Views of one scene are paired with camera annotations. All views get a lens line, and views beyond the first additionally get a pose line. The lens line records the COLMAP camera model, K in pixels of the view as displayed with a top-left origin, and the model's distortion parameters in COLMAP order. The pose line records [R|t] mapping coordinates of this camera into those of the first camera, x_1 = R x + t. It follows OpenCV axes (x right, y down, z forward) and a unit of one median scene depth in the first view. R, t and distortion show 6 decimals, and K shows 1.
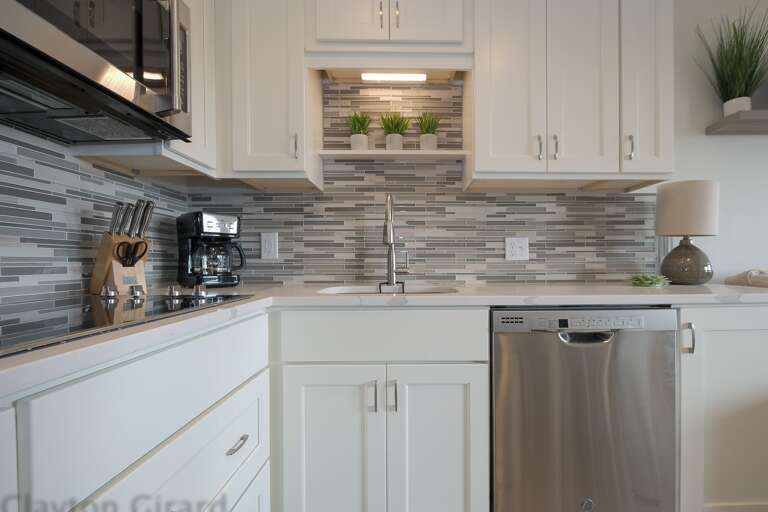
lens RADIAL K [[372.5, 0, 385.9], [0, 372.5, 259.7], [0, 0, 1]] dist [-0.001533, -0.000385]
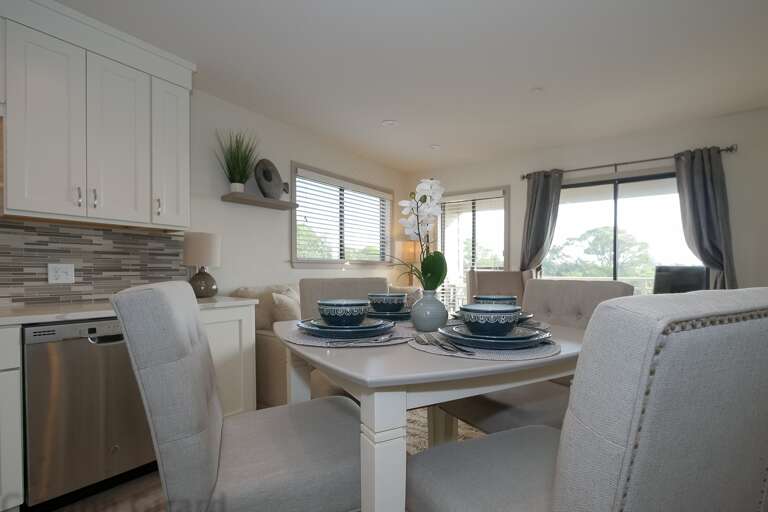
lens RADIAL K [[352.4, 0, 384.2], [0, 352.4, 283.3], [0, 0, 1]] dist [-0.002753, -0.000971]
pose [[0.515094, -0.009496, 0.857081, -0.067781], [-0.018133, 0.999594, 0.021973, -0.040473], [-0.856942, -0.026860, 0.514712, -0.423551]]
